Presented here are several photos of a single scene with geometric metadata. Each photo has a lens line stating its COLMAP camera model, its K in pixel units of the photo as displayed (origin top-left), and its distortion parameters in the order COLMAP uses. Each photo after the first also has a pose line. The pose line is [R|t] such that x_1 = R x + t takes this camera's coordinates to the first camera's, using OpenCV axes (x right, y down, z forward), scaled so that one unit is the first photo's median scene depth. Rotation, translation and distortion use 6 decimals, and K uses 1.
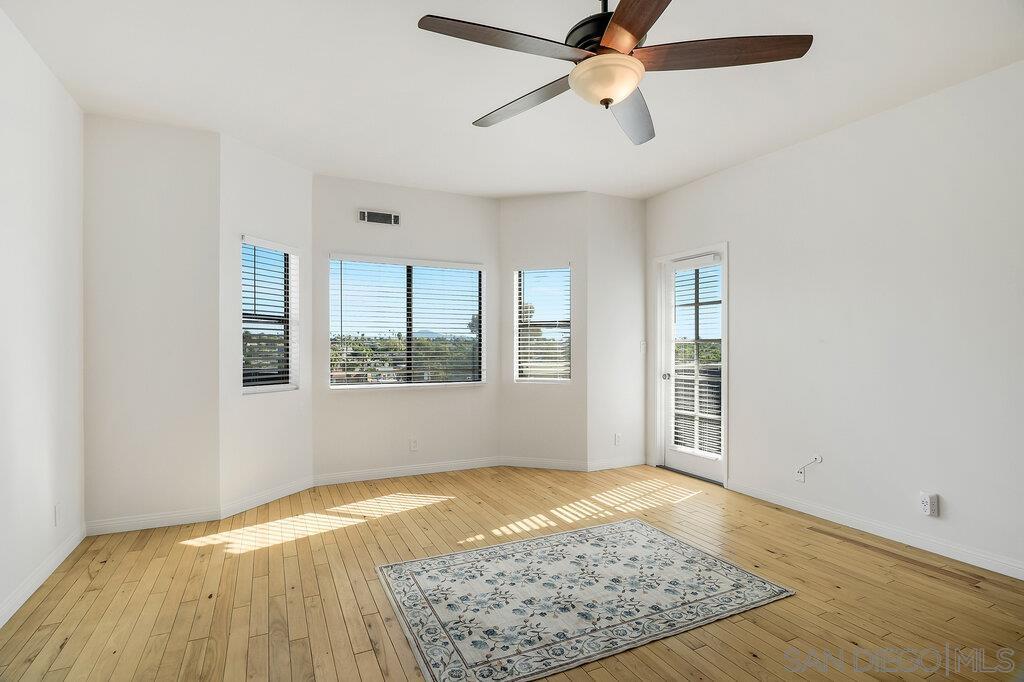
lens RADIAL K [[508.8, 0, 509.9], [0, 508.8, 343.3], [0, 0, 1]] dist [-0.016982, -0.003329]
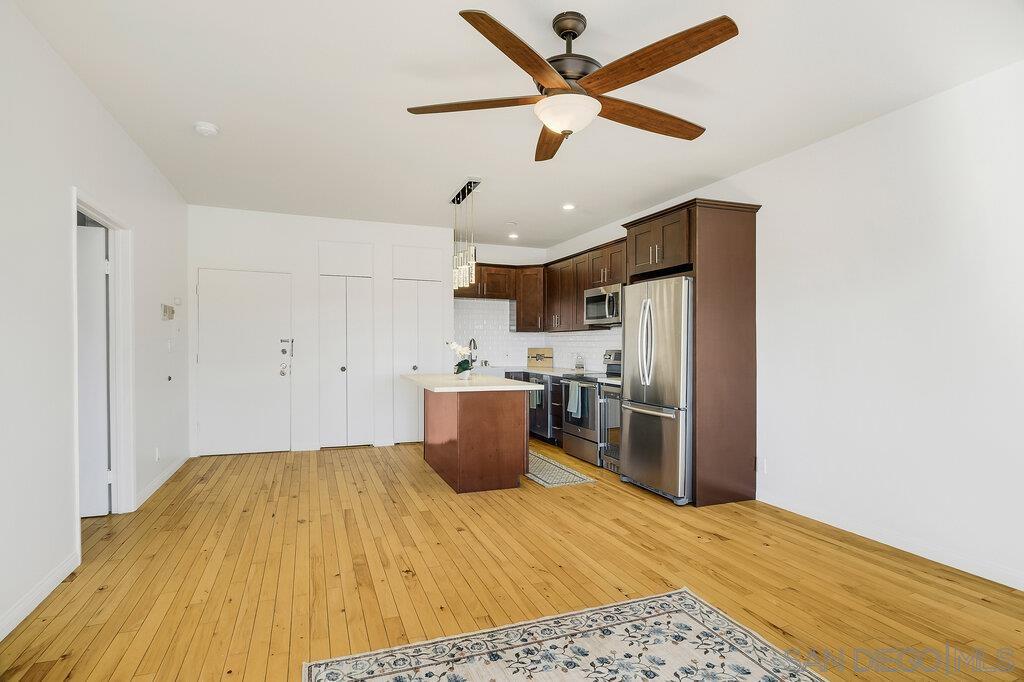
lens RADIAL K [[508.8, 0, 508.0], [0, 508.8, 349.4], [0, 0, 1]] dist [-0.016982, -0.003329]
pose [[-0.996902, -0.006831, 0.078353, 0.125251], [-0.006477, 0.999968, 0.004776, 0.001404], [-0.078383, 0.004254, -0.996914, 1.138381]]
